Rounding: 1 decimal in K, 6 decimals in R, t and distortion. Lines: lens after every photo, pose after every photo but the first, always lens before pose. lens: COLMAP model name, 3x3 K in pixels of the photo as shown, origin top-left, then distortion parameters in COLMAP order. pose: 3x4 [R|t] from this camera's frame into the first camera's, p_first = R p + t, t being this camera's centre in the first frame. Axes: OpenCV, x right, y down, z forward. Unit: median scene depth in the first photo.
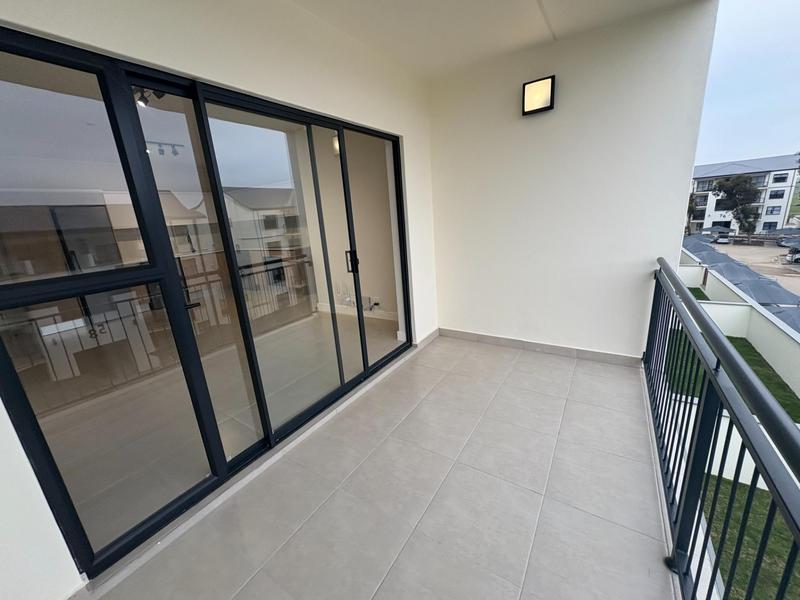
lens RADIAL K [[321.1, 0, 398.3], [0, 321.1, 299.0], [0, 0, 1]] dist [0.003095, 0.000436]
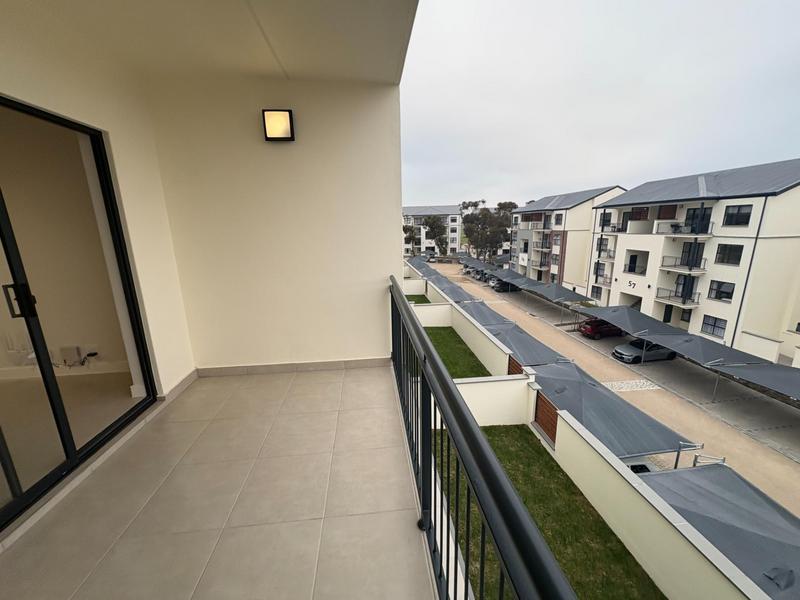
lens RADIAL K [[321.1, 0, 401.0], [0, 321.1, 298.2], [0, 0, 1]] dist [0.003095, 0.000436]
pose [[0.775811, -0.086071, 0.625068, 0.039614], [0.128841, 0.991389, -0.023399, -0.004888], [-0.617671, 0.098688, 0.780220, 0.004799]]
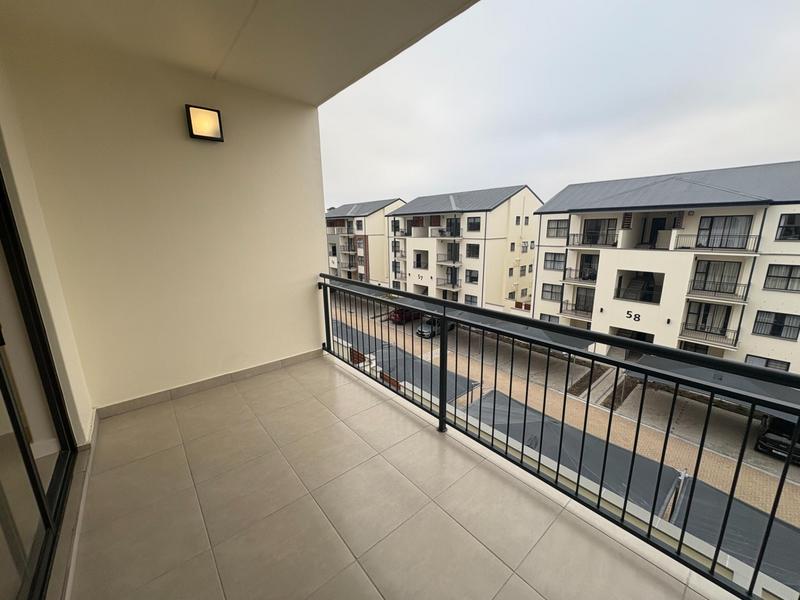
lens RADIAL K [[321.1, 0, 402.4], [0, 321.1, 302.0], [0, 0, 1]] dist [0.003095, 0.000436]
pose [[0.283665, -0.154149, 0.946452, -0.356723], [0.242176, 0.966517, 0.084833, -0.033491], [-0.927839, 0.205143, 0.311498, 0.207592]]
